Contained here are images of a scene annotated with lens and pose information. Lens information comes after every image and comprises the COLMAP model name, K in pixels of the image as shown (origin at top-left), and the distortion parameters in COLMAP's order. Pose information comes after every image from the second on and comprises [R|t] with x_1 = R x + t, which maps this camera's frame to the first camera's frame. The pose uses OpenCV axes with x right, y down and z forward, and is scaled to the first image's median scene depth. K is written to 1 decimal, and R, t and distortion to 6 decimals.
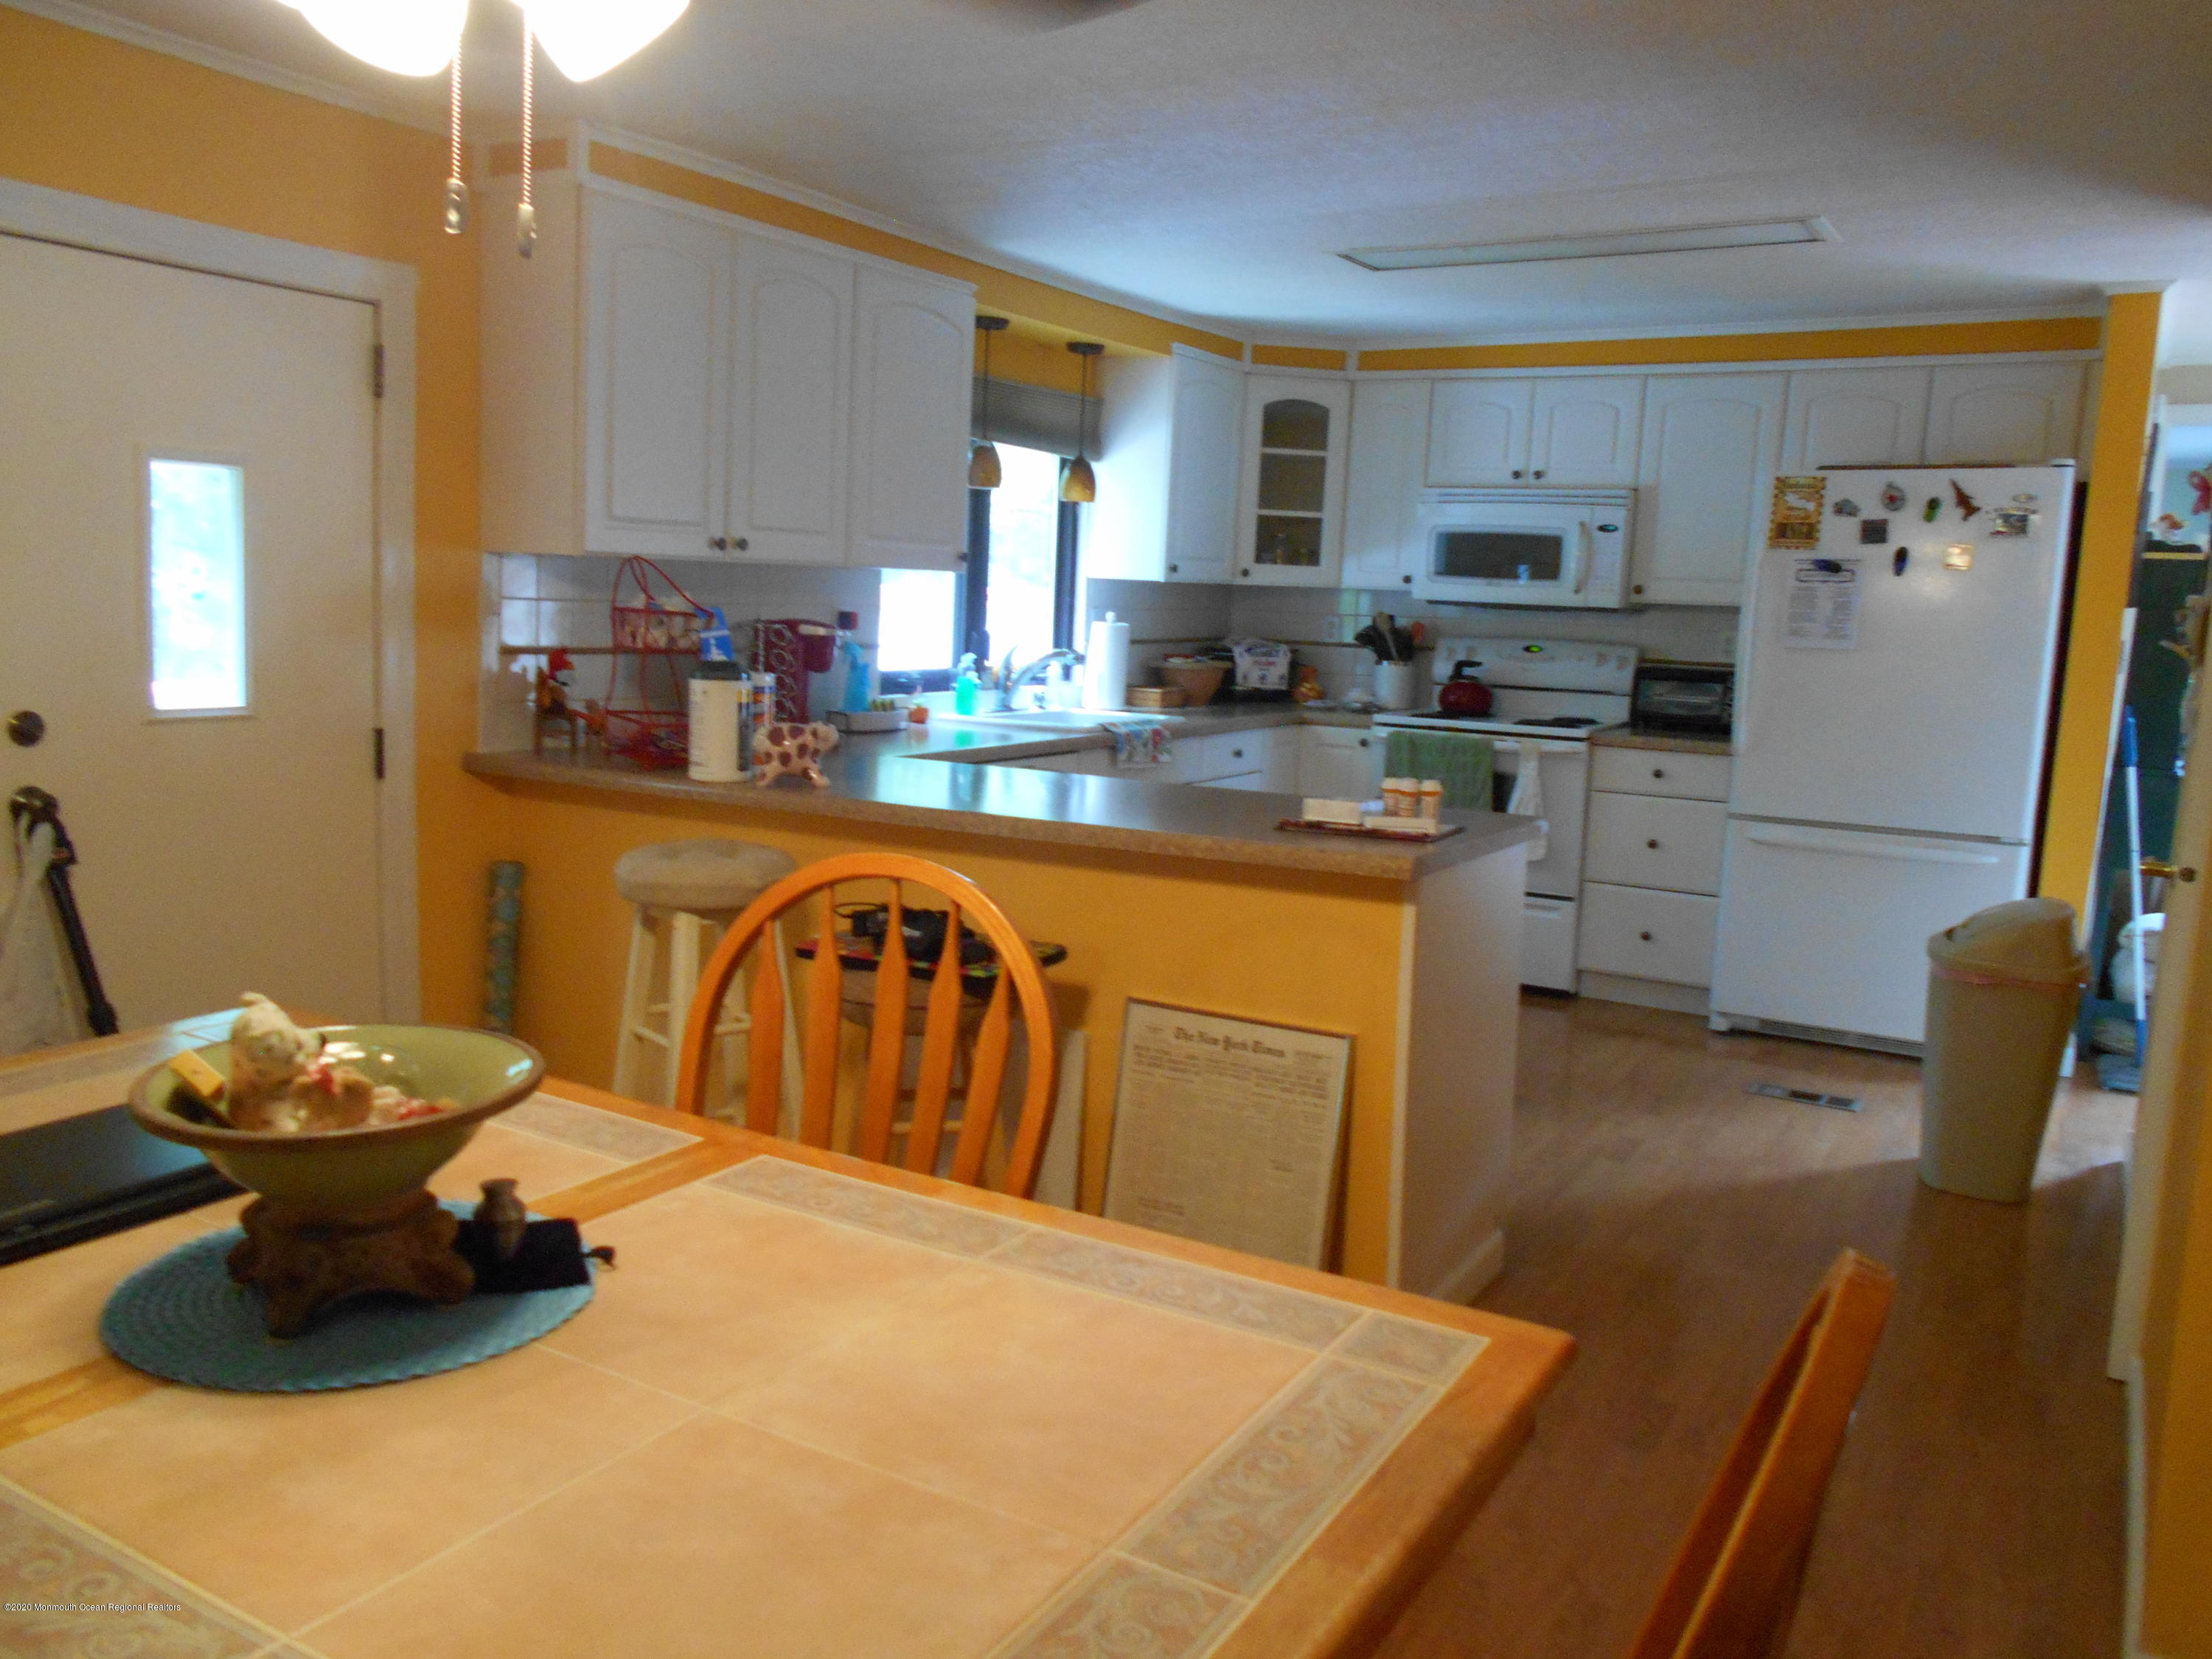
lens RADIAL K [[1716.0, 0, 1108.7], [0, 1716.0, 869.0], [0, 0, 1]] dist [-0.041271, 0.005322]
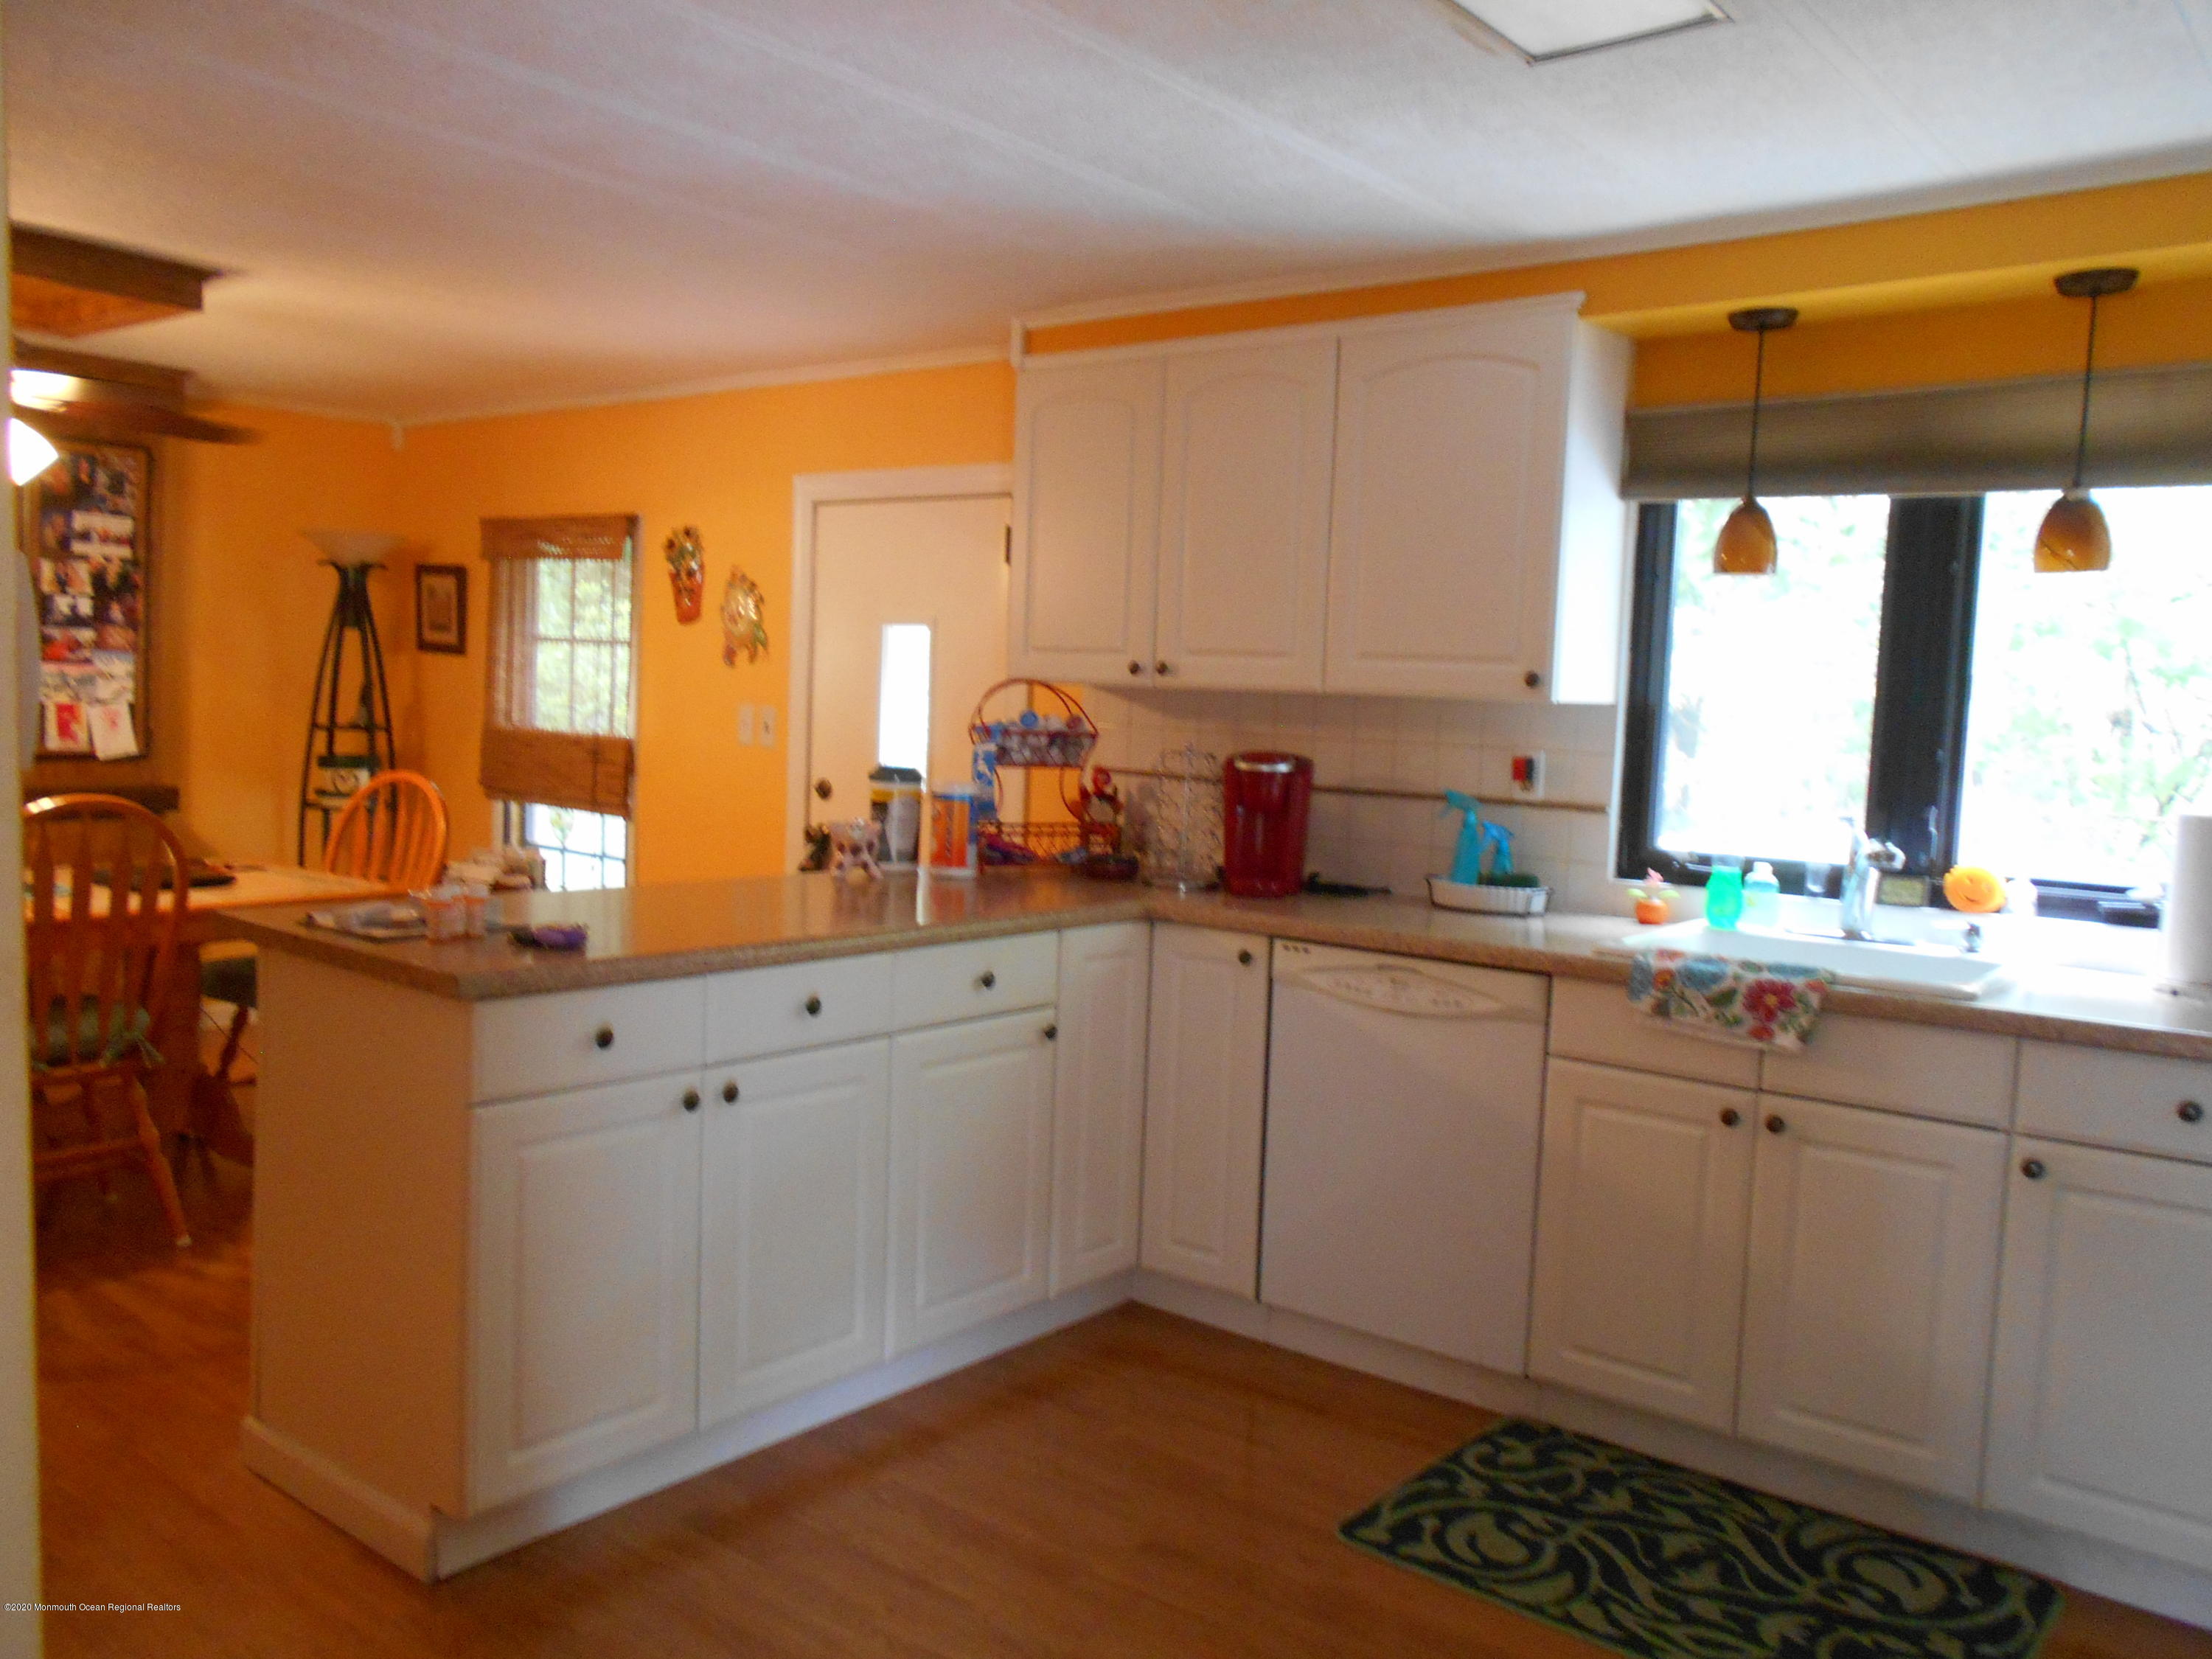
lens RADIAL K [[1700.4, 0, 1106.0], [0, 1700.4, 829.5], [0, 0, 1]] dist [-0.038760, 0.105861]
pose [[-0.124546, 0.034127, -0.991627, 0.607896], [-0.204376, 0.977095, 0.059296, -0.122341], [0.970937, 0.210050, -0.114719, 0.888586]]
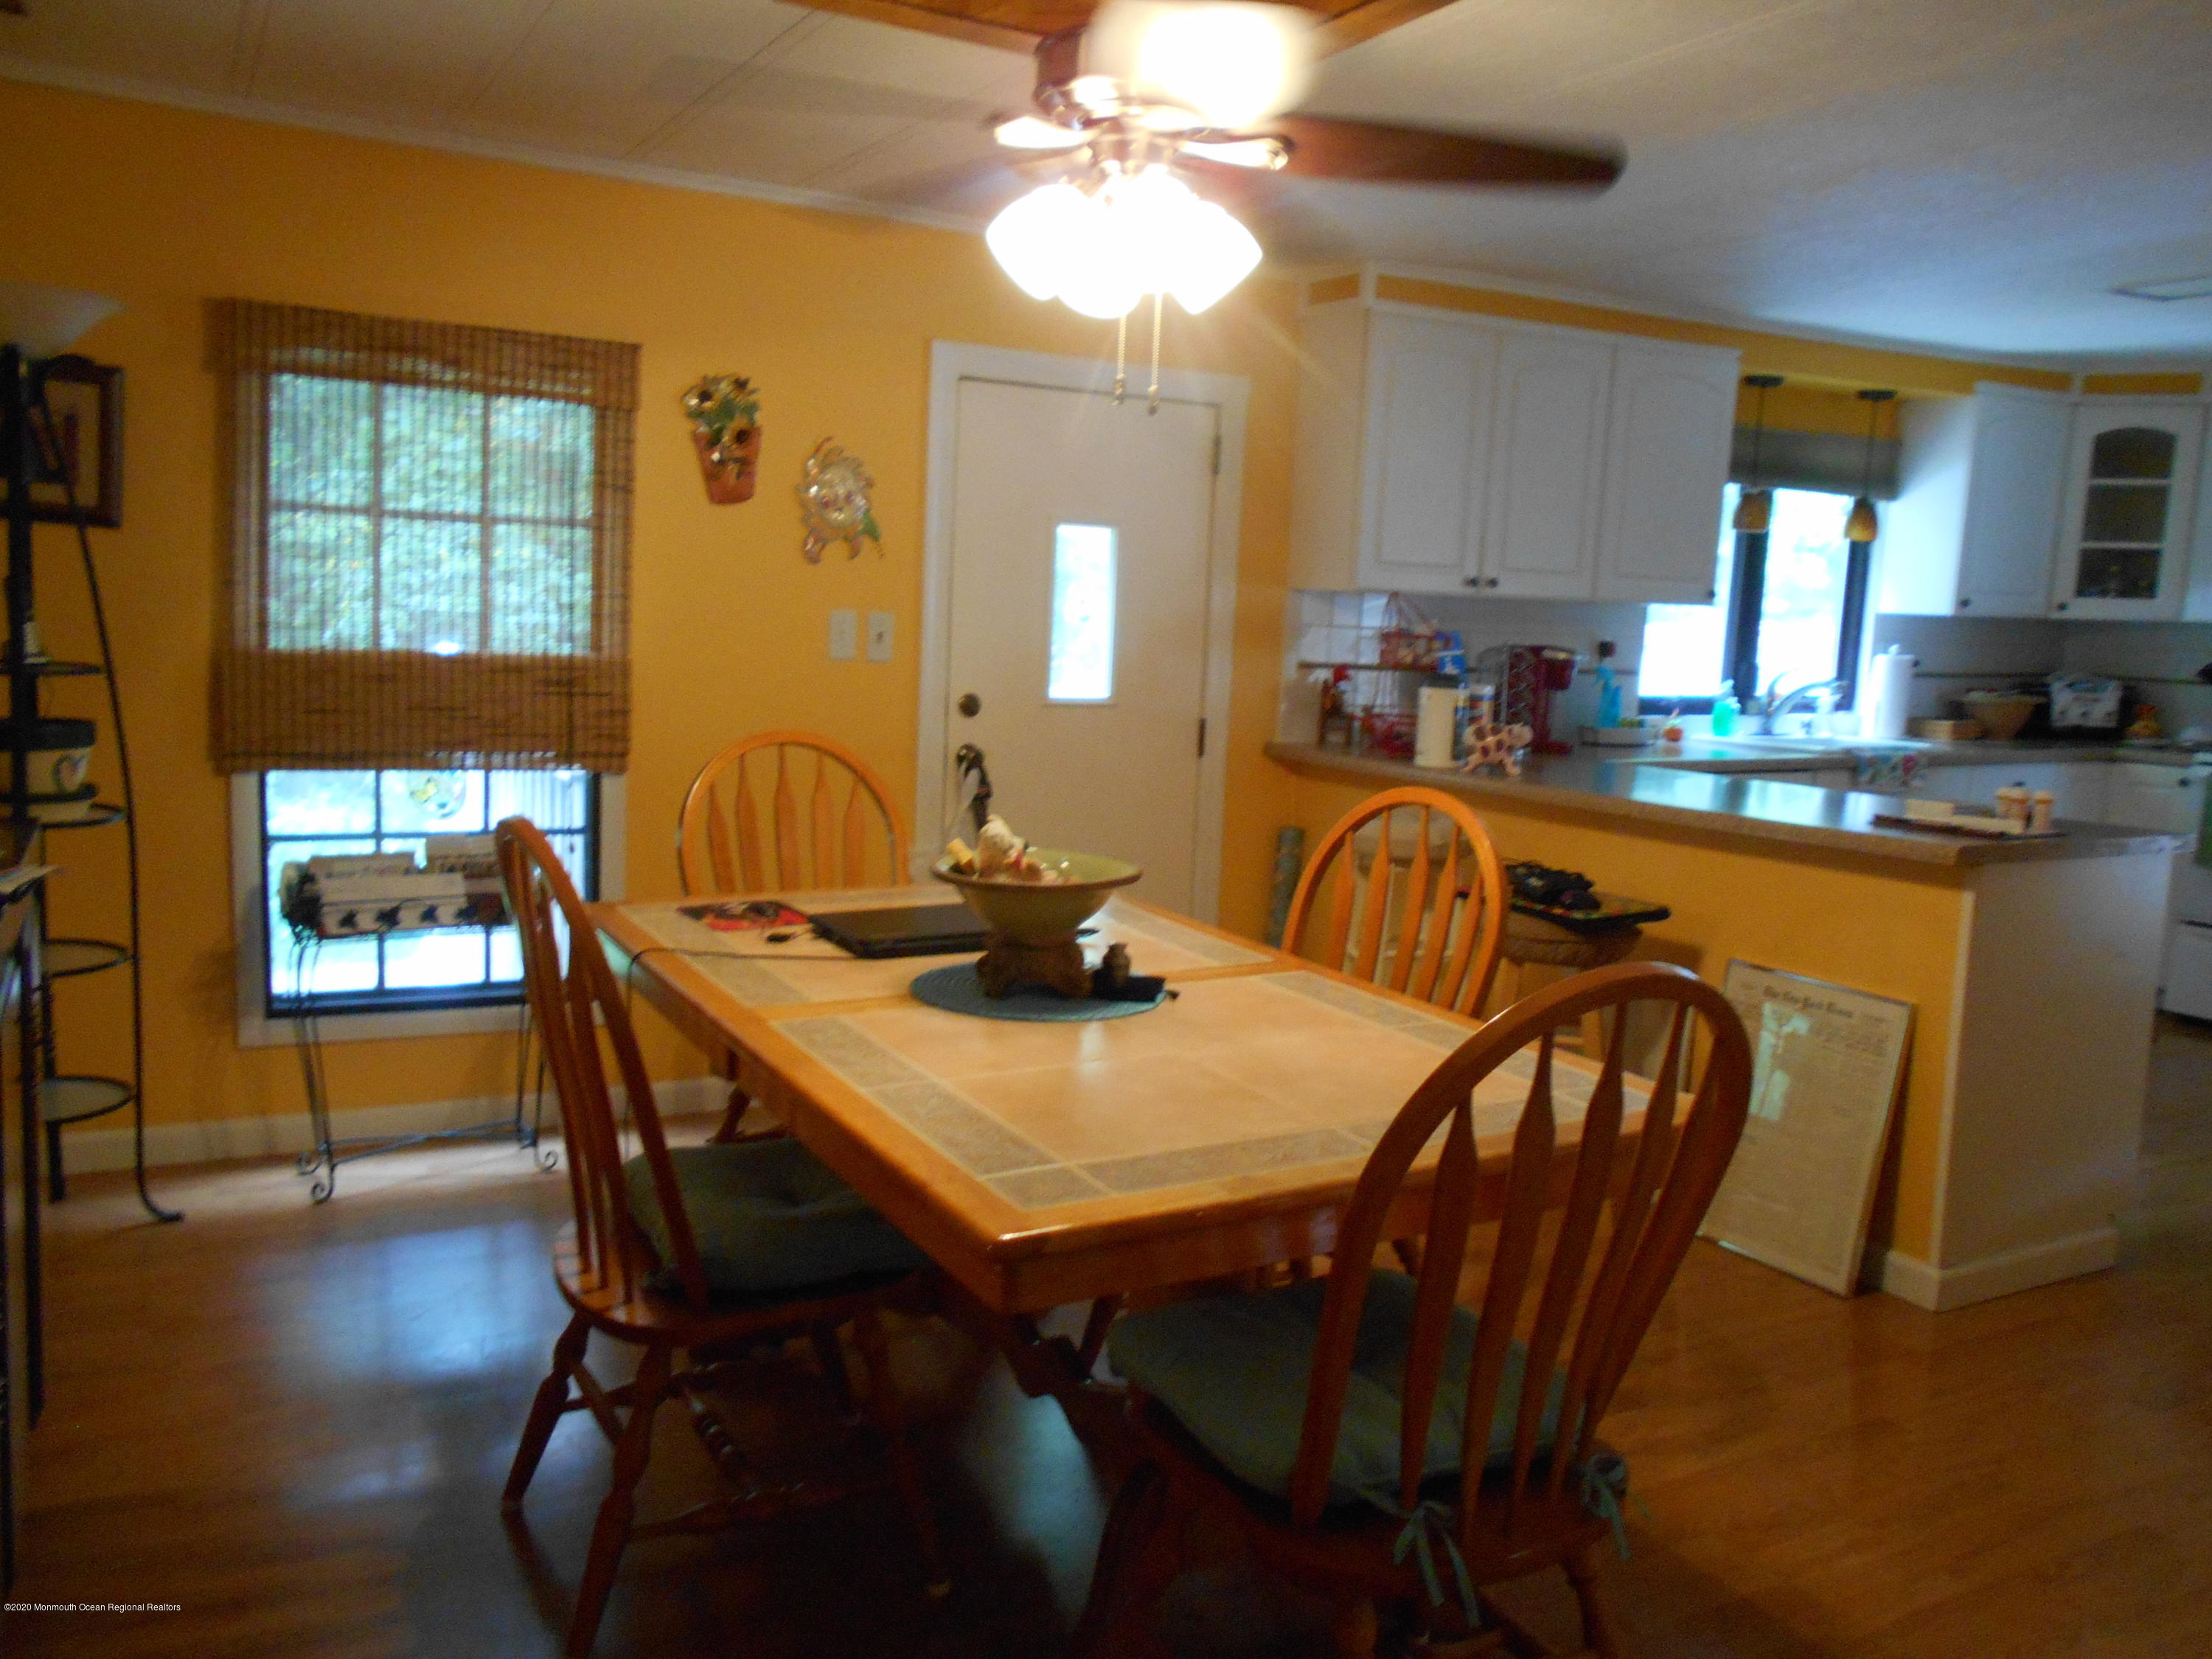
lens RADIAL K [[1700.4, 0, 1106.0], [0, 1700.4, 829.5], [0, 0, 1]] dist [-0.038760, 0.105861]
pose [[0.860109, 0.061122, -0.506435, 0.139294], [-0.084443, 0.996158, -0.023189, 0.030291], [0.503072, 0.062710, 0.861966, -0.140533]]
